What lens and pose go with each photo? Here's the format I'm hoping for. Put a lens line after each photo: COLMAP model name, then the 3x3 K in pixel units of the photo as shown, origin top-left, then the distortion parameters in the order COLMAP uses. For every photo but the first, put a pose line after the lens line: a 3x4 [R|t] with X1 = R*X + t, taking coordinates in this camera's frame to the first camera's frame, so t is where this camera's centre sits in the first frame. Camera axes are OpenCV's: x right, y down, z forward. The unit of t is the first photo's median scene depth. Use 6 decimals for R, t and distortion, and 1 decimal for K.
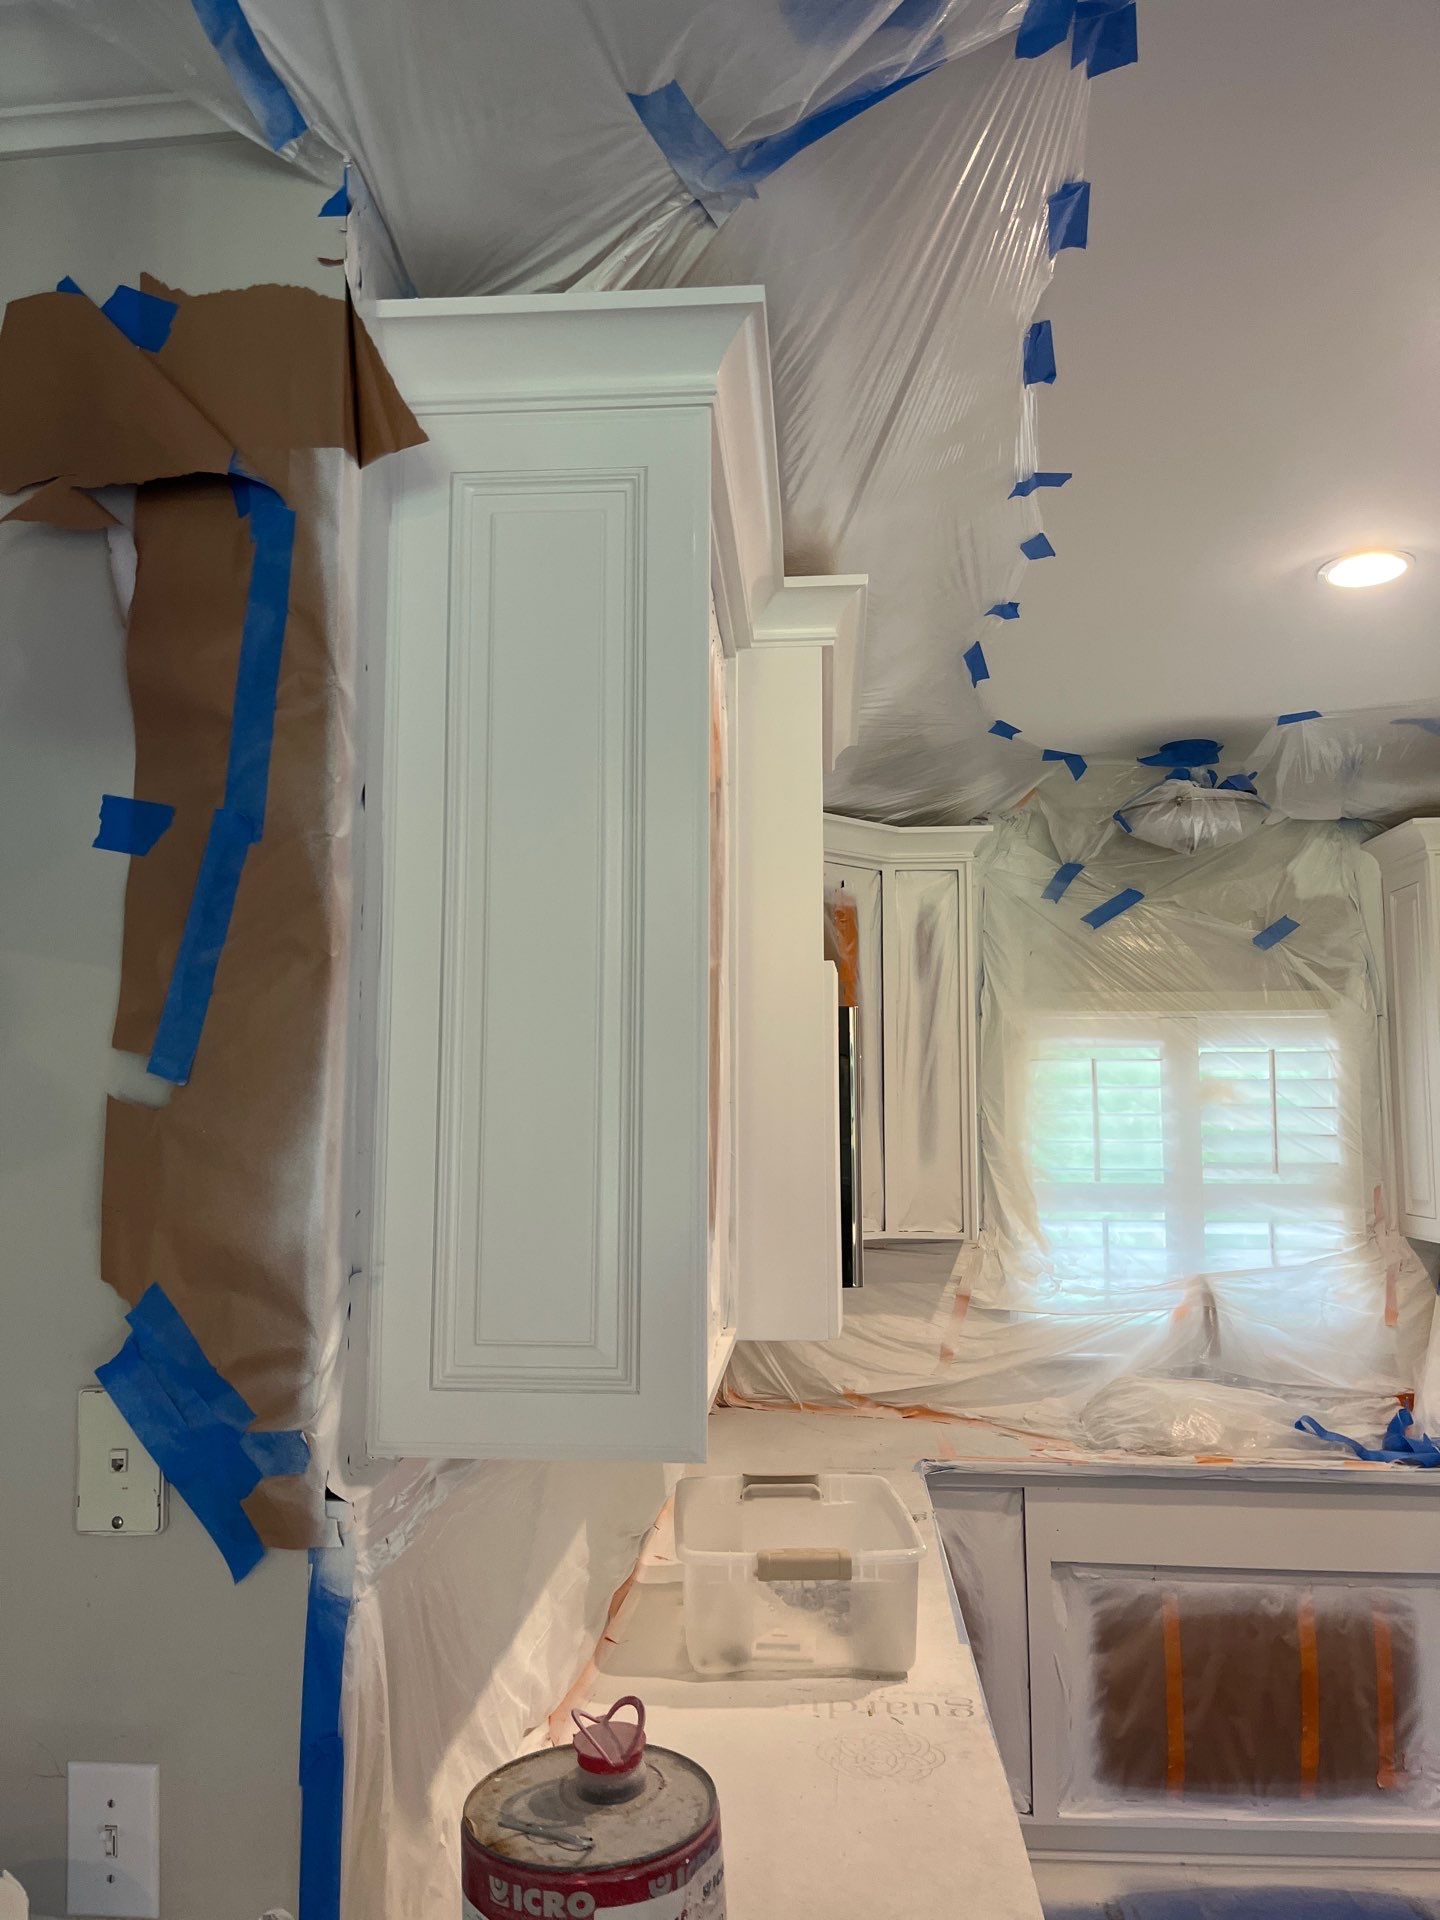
lens RADIAL K [[1461.8, 0, 709.1], [0, 1461.8, 963.8], [0, 0, 1]] dist [0.073263, -0.115697]
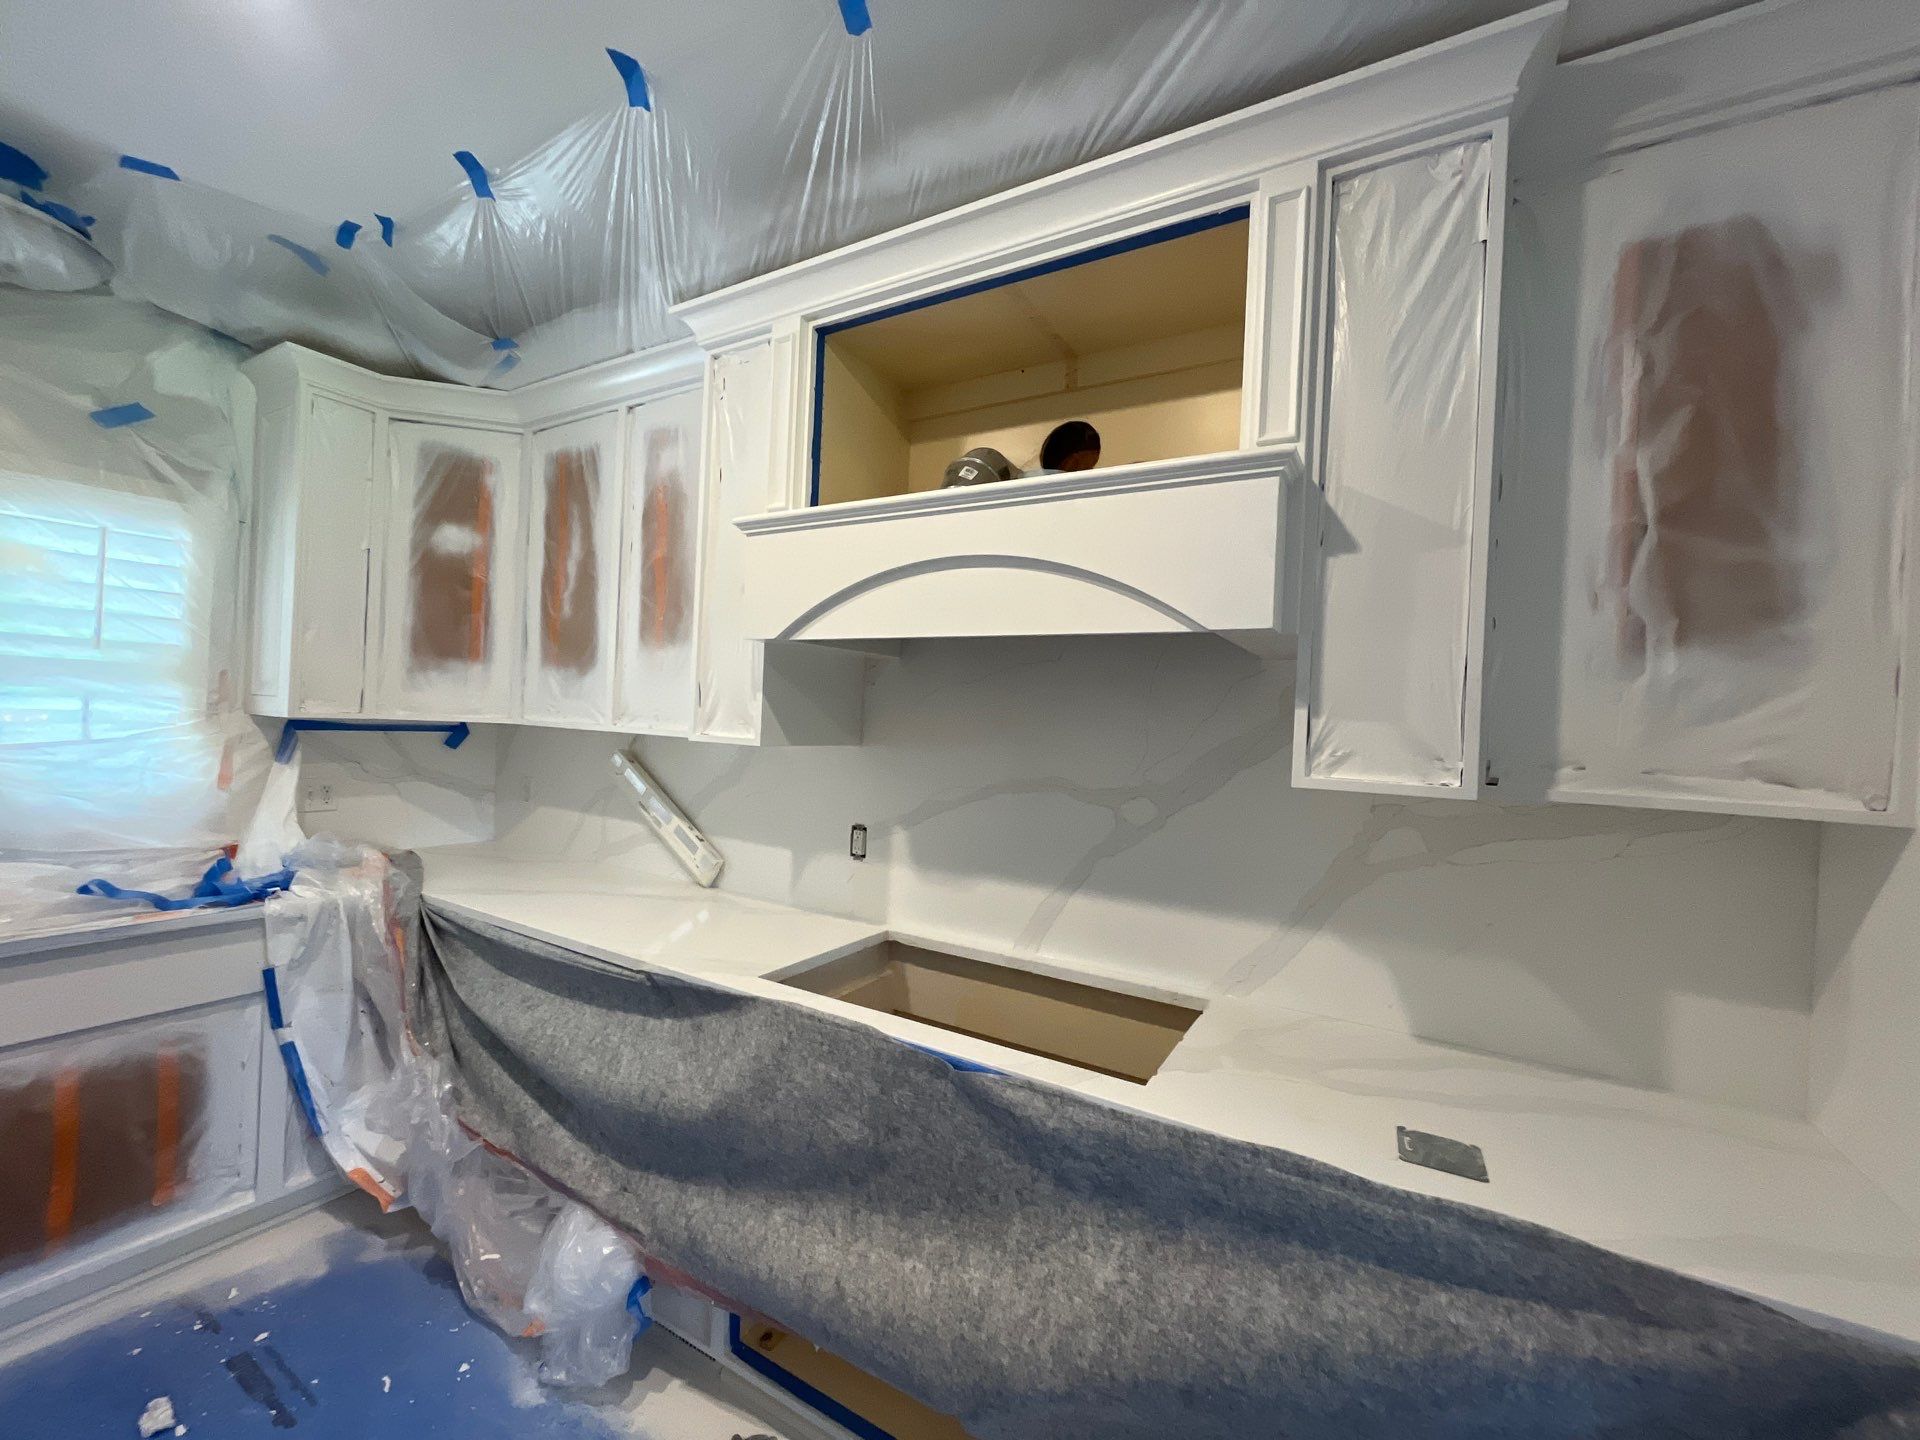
lens RADIAL K [[776.9, 0, 948.7], [0, 776.9, 723.8], [0, 0, 1]] dist [-0.000094, -0.000029]
pose [[0.444048, 0.014648, 0.895883, 0.177756], [-0.141100, 0.988534, 0.053774, 0.086612], [-0.884823, -0.150287, 0.441023, 0.255558]]
